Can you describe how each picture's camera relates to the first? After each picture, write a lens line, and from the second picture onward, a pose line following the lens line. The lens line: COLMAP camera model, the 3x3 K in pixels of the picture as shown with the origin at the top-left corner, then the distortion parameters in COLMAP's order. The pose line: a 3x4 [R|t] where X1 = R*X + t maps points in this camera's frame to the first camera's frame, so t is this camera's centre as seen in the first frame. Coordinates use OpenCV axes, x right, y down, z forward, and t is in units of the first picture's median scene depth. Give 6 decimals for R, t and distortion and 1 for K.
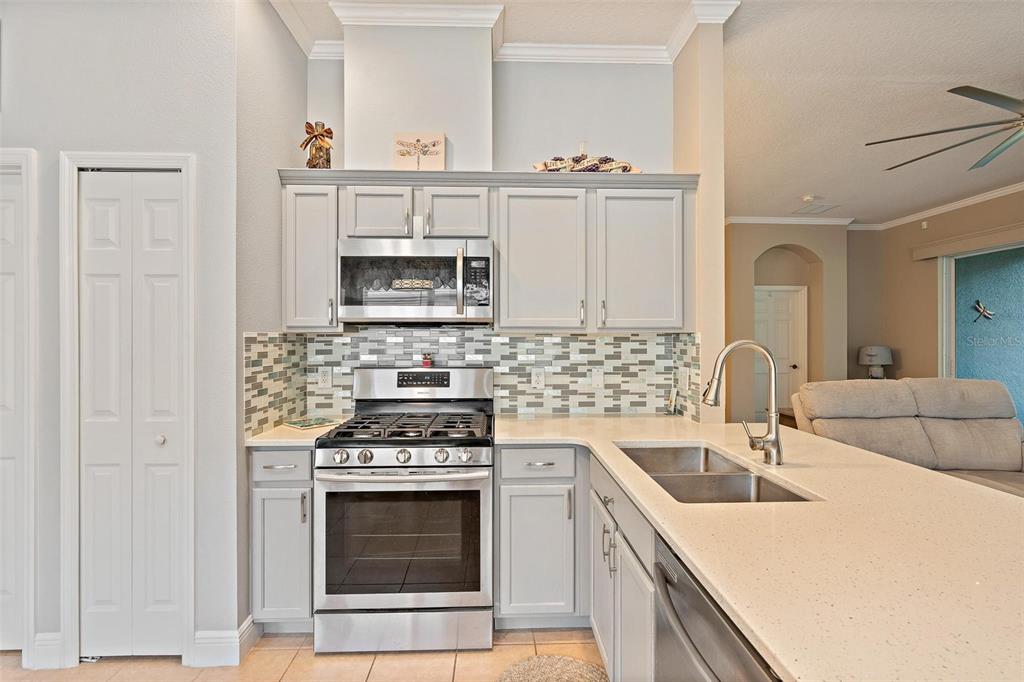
lens RADIAL K [[477.8, 0, 513.3], [0, 477.8, 334.5], [0, 0, 1]] dist [-0.001189, 0.000104]
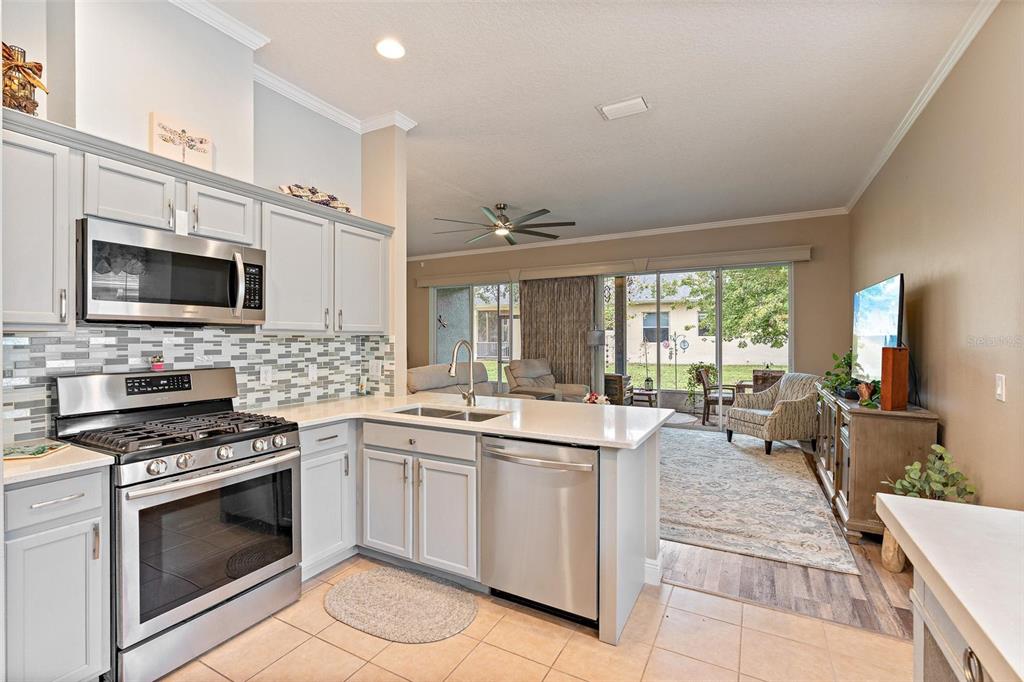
lens RADIAL K [[458.0, 0, 511.2], [0, 458.0, 339.7], [0, 0, 1]] dist [-0.001292, 0.000551]
pose [[0.512673, -0.000377, 0.858584, -0.576539], [-0.007369, 0.999961, 0.004839, -0.000205], [-0.858552, -0.008808, 0.512650, -0.027552]]
